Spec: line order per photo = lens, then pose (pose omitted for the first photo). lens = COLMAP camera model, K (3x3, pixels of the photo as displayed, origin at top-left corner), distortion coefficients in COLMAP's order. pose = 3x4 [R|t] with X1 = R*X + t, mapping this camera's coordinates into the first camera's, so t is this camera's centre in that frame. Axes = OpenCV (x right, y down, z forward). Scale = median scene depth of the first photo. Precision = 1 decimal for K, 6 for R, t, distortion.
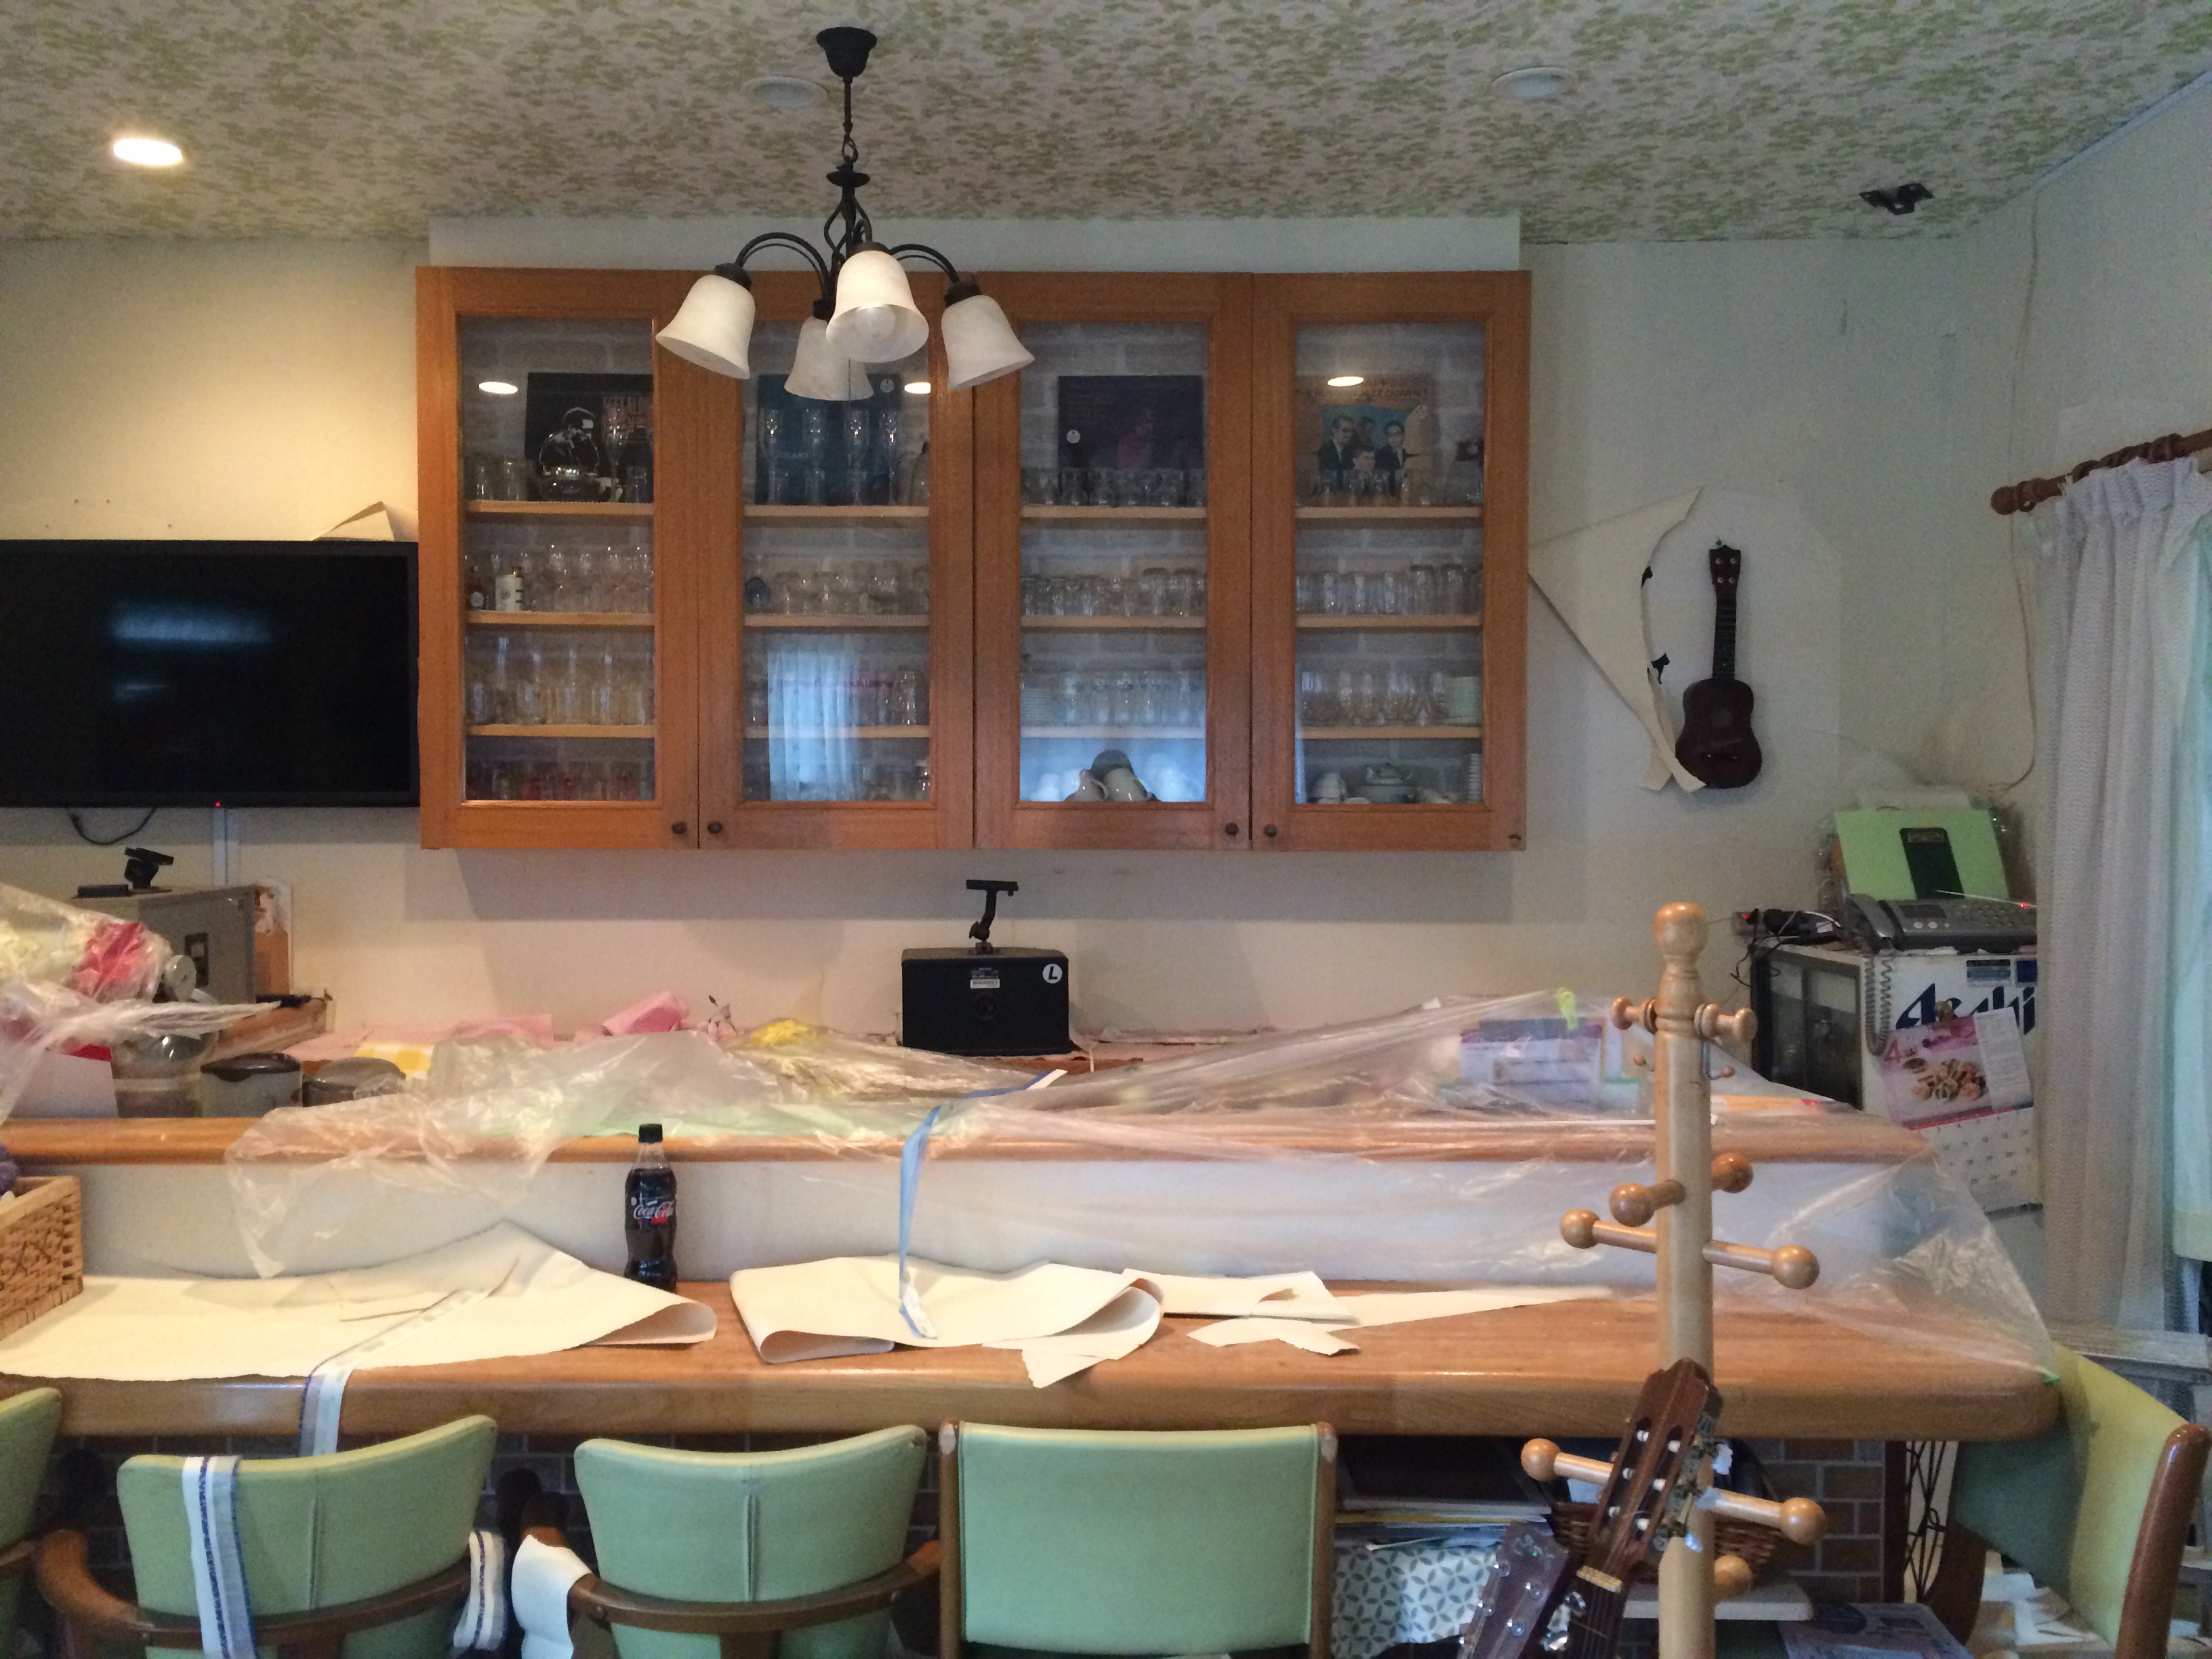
lens RADIAL K [[1867.1, 0, 1105.8], [0, 1867.1, 825.7], [0, 0, 1]] dist [0.007747, -0.018274]
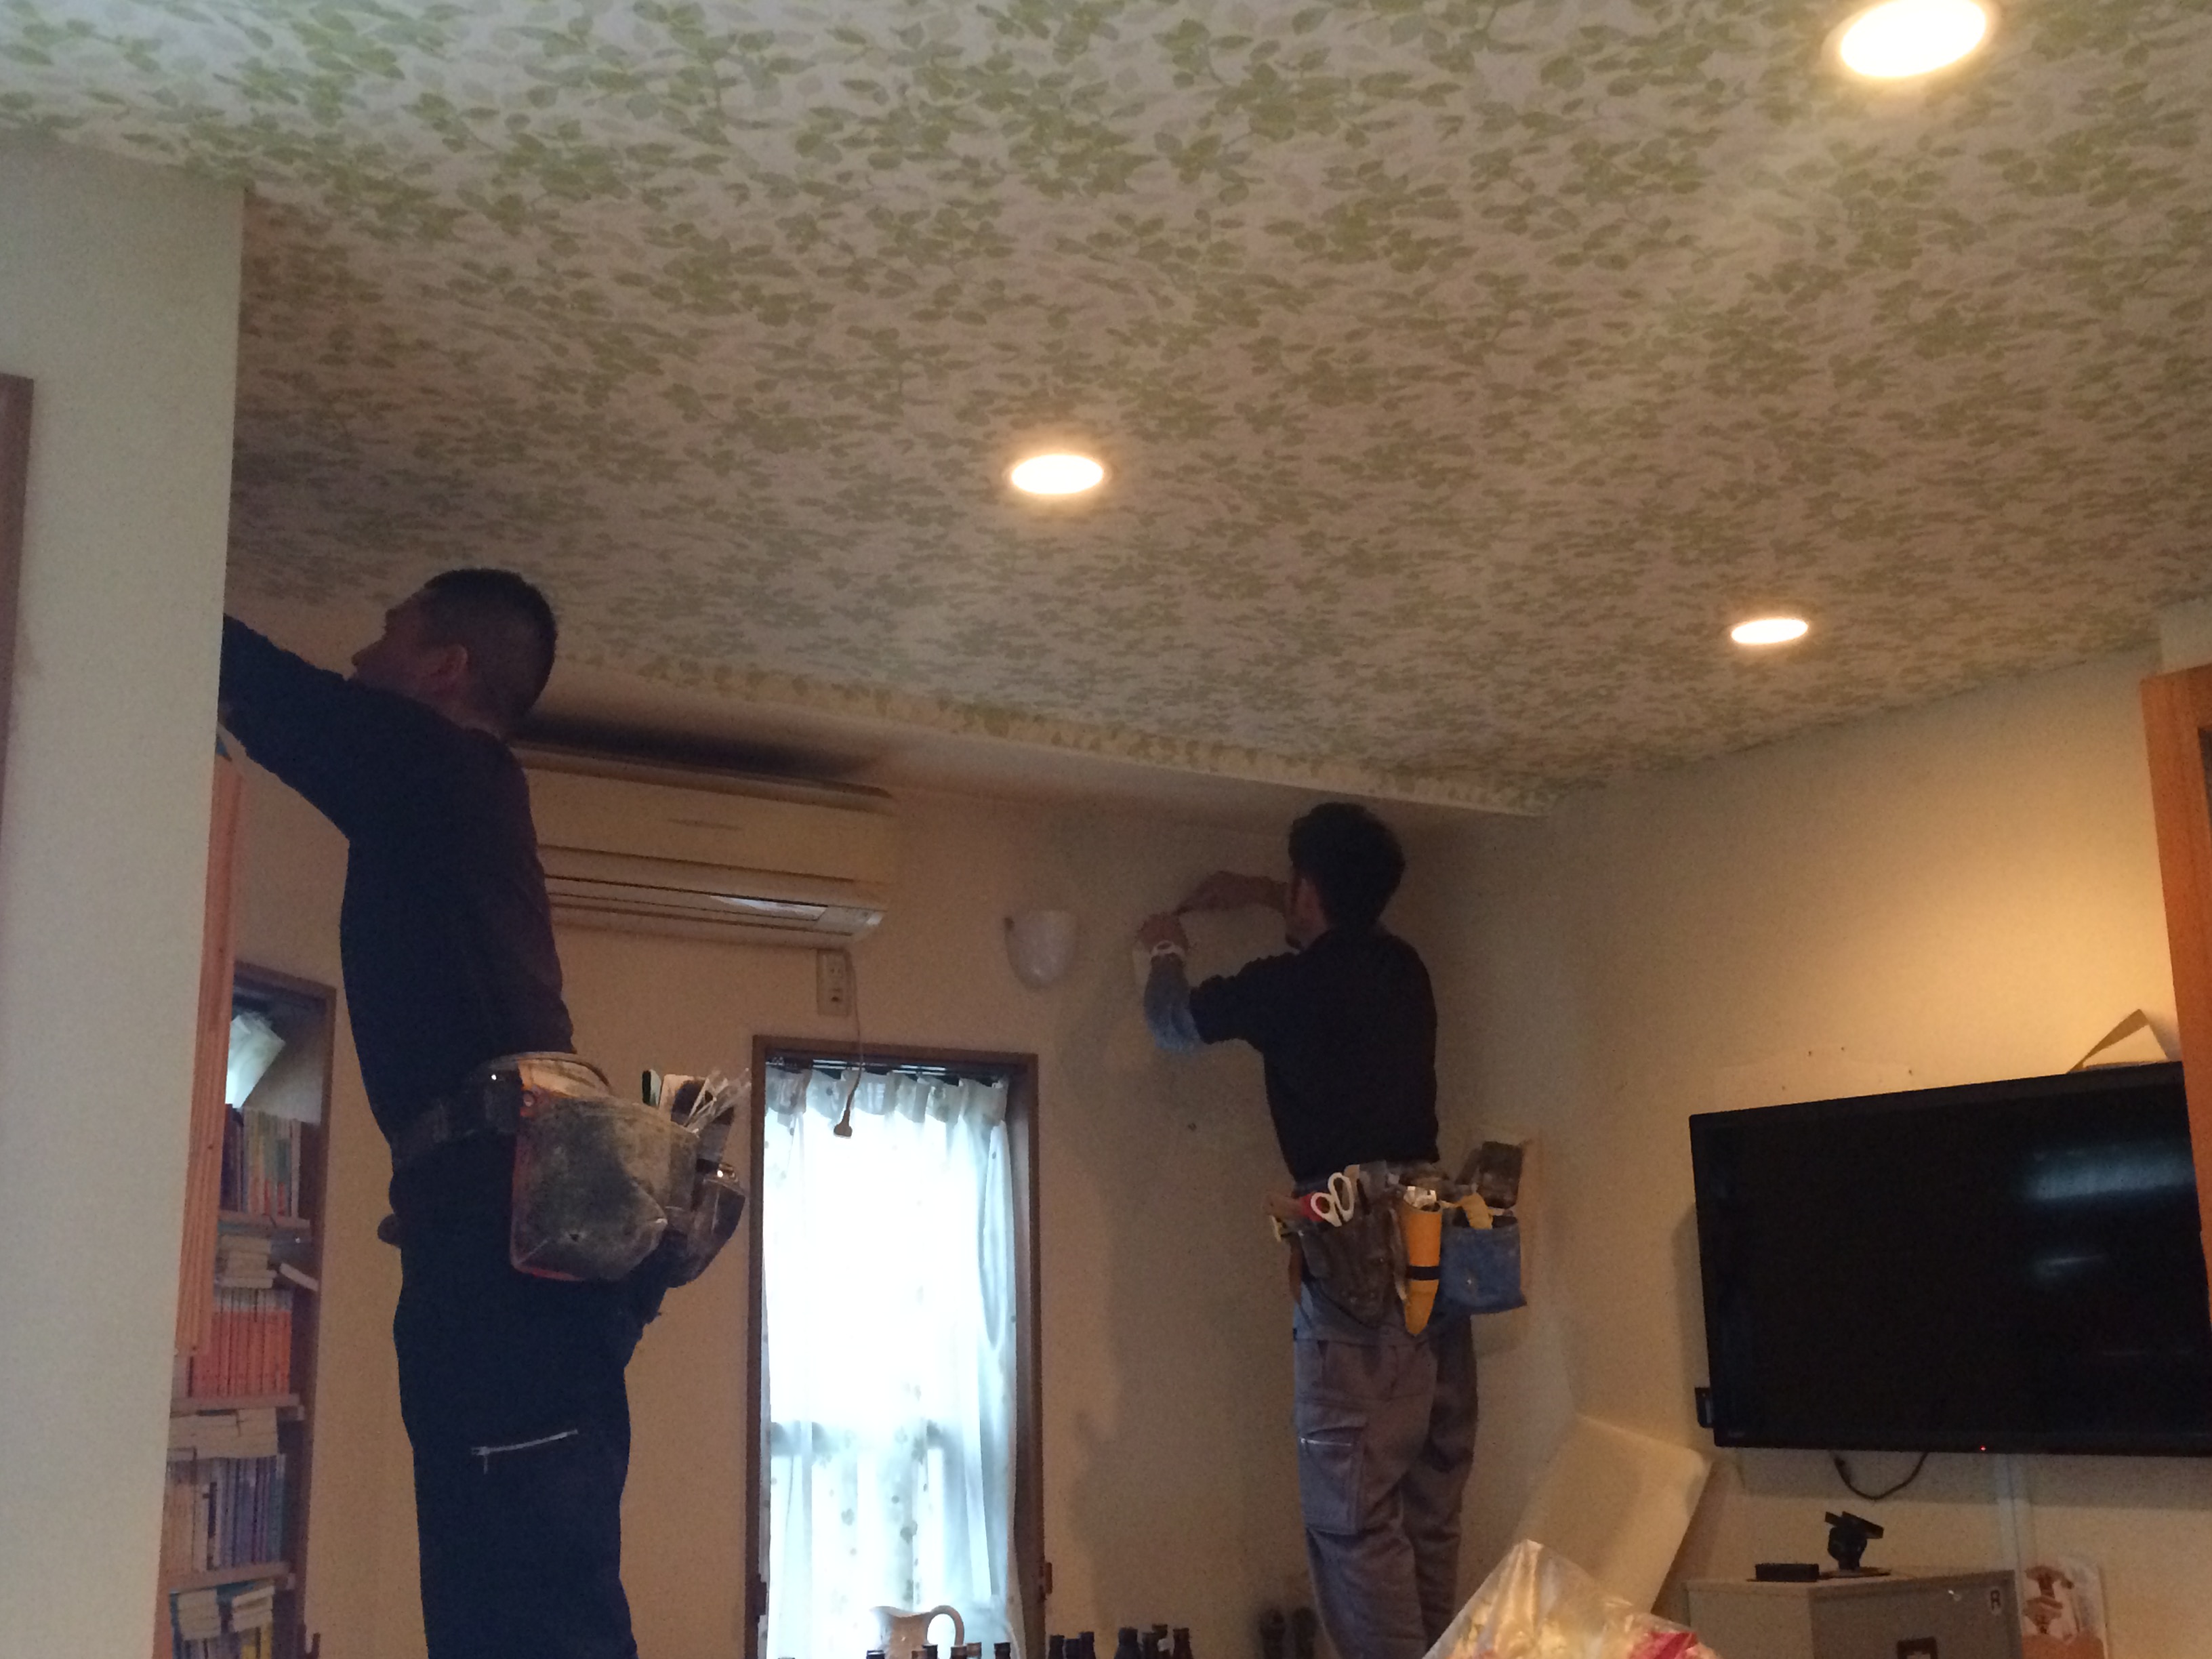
lens RADIAL K [[2505.6, 0, 1102.4], [0, 2505.6, 831.3], [0, 0, 1]] dist [0.028295, 0.000000]
pose [[0.578270, -0.179509, -0.795852, 0.153492], [-0.002985, 0.975021, -0.222090, -0.027436], [0.815840, 0.130804, 0.563290, 0.137334]]
